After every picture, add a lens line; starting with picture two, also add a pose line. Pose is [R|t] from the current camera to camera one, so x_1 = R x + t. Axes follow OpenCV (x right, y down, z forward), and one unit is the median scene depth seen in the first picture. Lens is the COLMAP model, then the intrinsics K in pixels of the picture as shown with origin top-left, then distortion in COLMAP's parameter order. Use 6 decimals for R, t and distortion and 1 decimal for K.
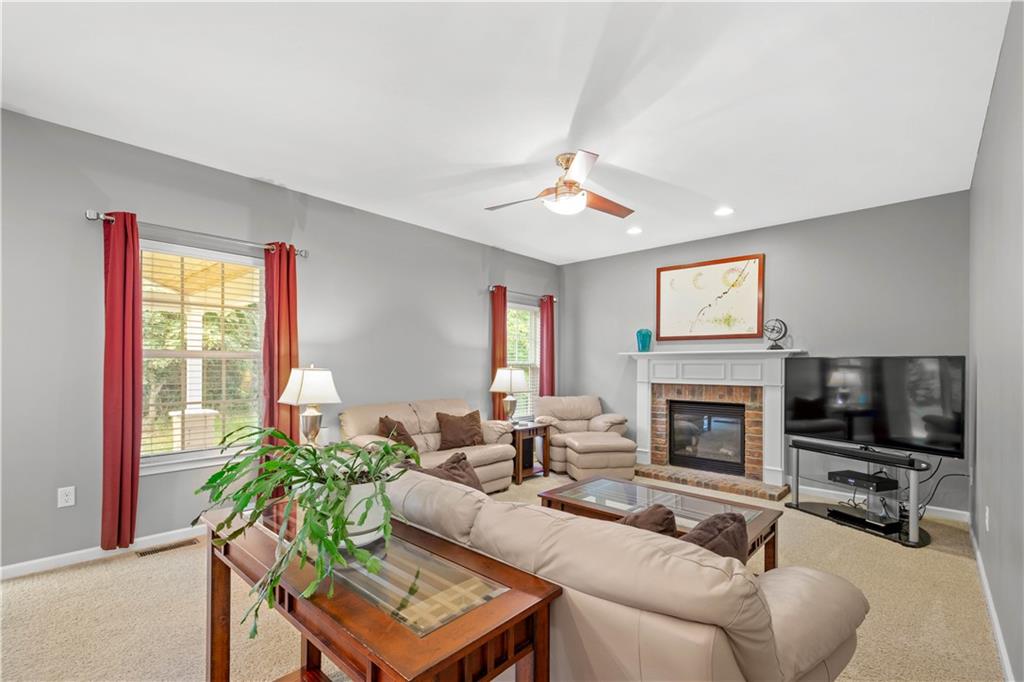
lens RADIAL K [[454.5, 0, 502.6], [0, 454.5, 366.5], [0, 0, 1]] dist [0.002681, -0.000215]
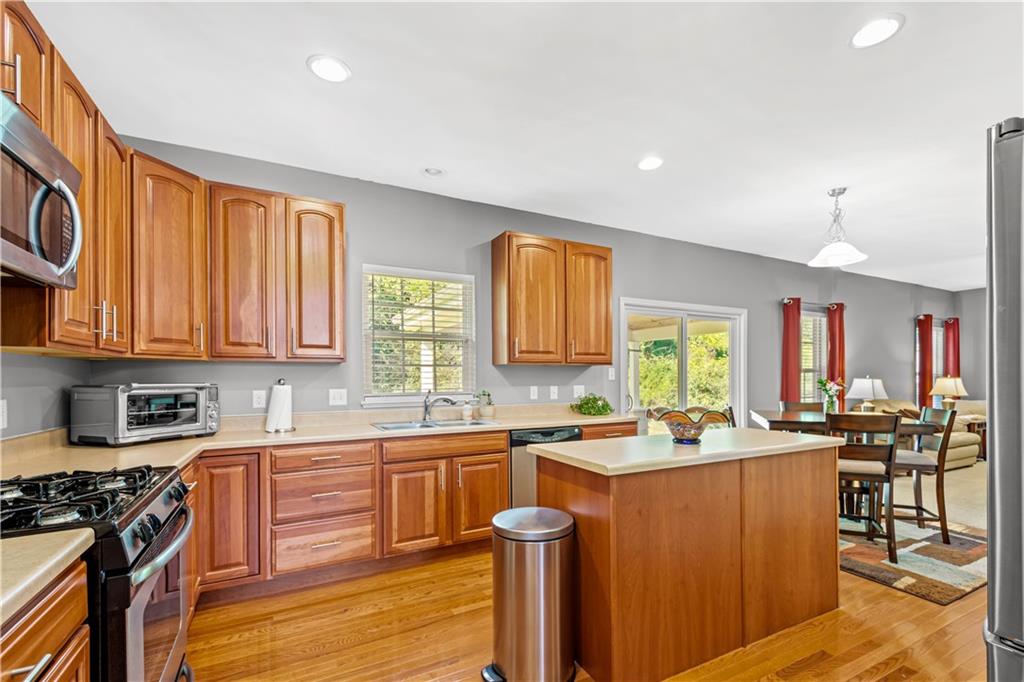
lens RADIAL K [[454.5, 0, 549.7], [0, 454.5, 373.8], [0, 0, 1]] dist [0.002681, -0.000215]
pose [[0.934761, -0.007346, -0.355202, -0.678413], [0.005766, 0.999968, -0.005506, -0.006104], [0.355231, 0.003099, 0.934774, -0.718392]]
